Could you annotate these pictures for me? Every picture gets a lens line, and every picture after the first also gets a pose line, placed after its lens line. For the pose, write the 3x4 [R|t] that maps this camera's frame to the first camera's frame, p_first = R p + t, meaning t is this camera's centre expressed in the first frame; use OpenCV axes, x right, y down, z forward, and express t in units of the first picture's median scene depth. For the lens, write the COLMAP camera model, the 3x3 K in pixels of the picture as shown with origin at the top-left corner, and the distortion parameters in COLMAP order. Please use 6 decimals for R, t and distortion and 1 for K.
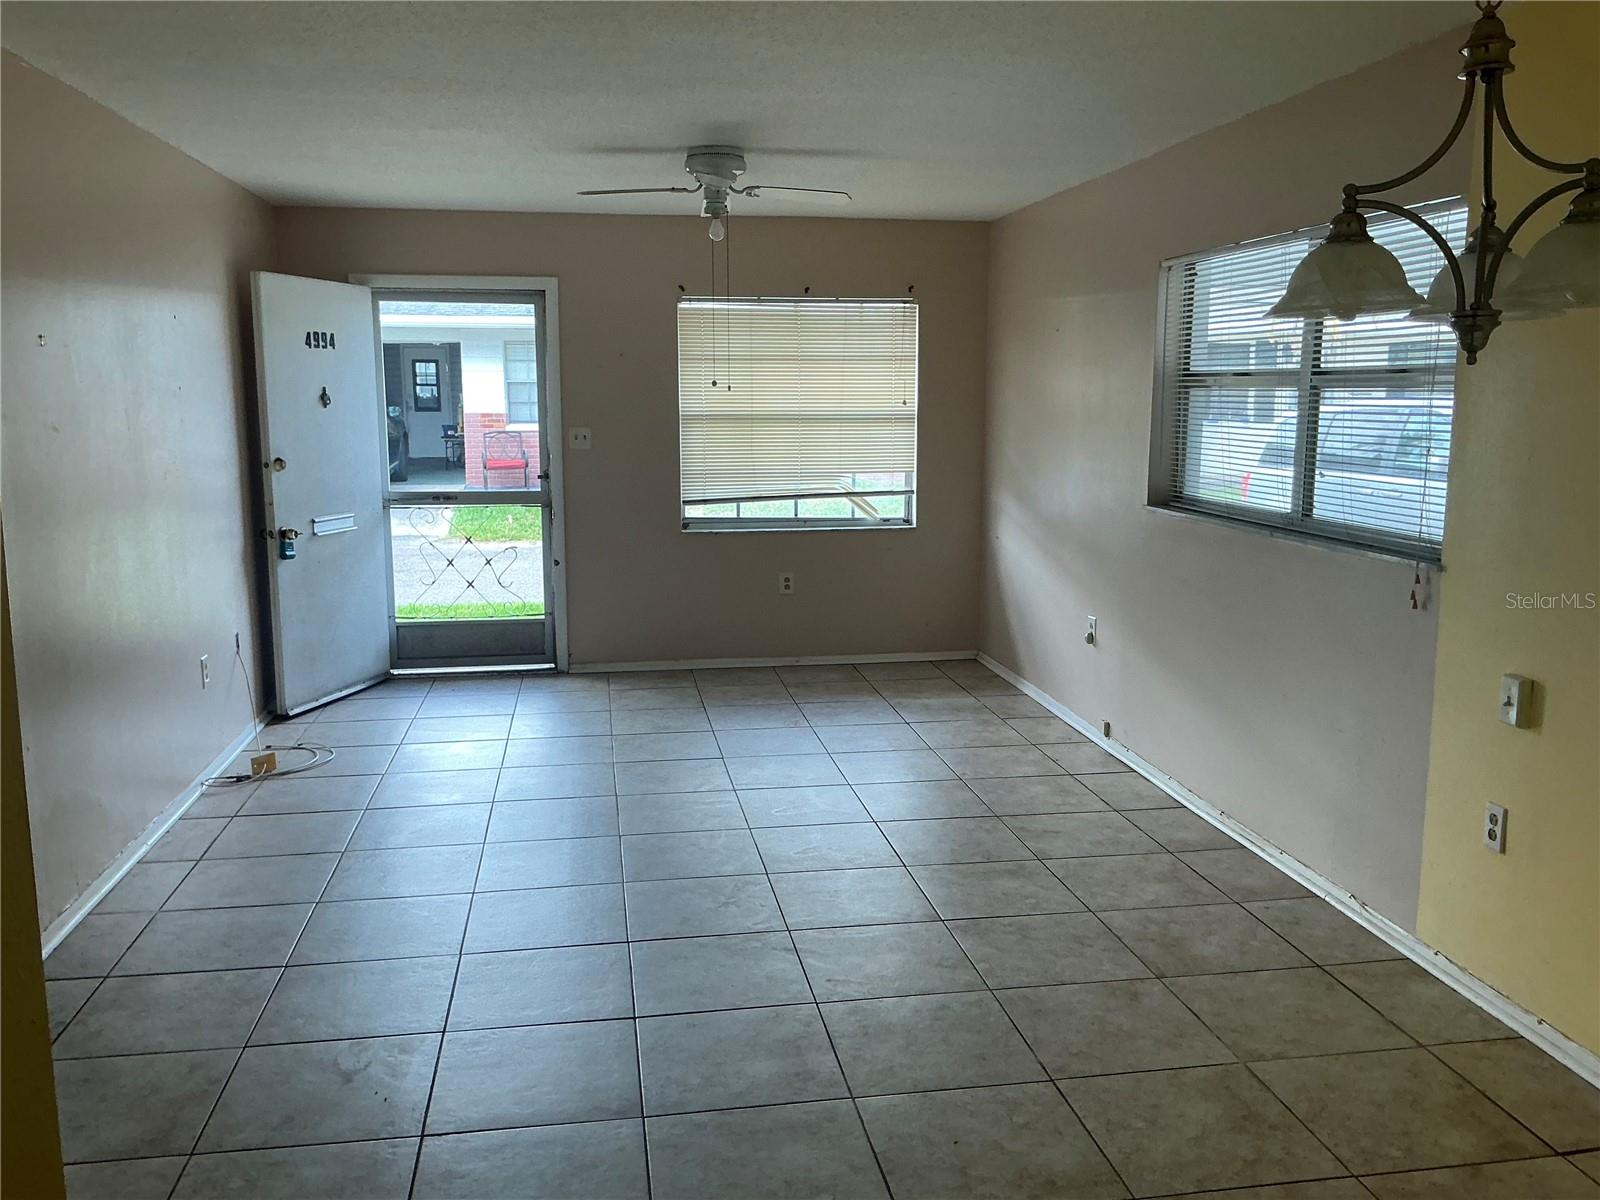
lens RADIAL K [[1323.5, 0, 793.6], [0, 1323.5, 610.4], [0, 0, 1]] dist [0.042620, -0.061032]
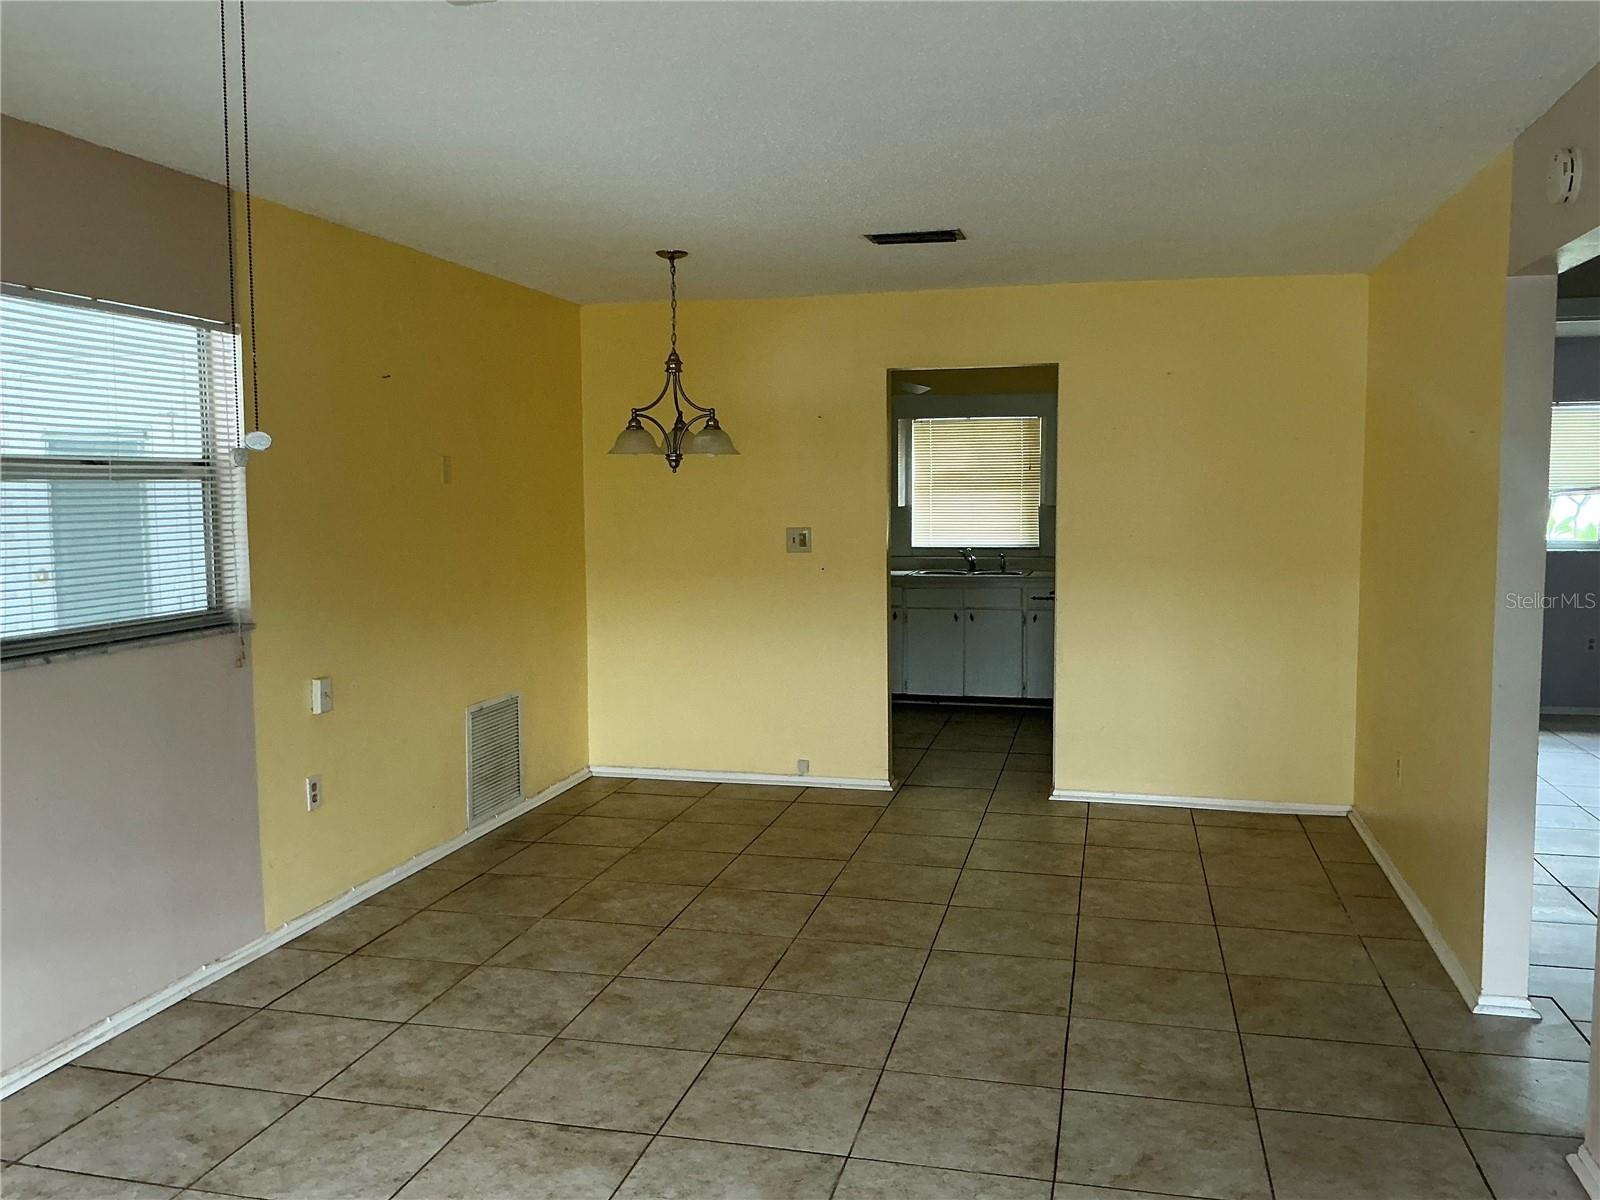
lens RADIAL K [[1323.5, 0, 793.8], [0, 1323.5, 594.6], [0, 0, 1]] dist [0.042620, -0.061032]
pose [[-0.922697, -0.026961, 0.384582, -0.414260], [0.066632, 0.971387, 0.227965, -0.286148], [-0.379724, 0.235968, -0.894499, 1.772702]]
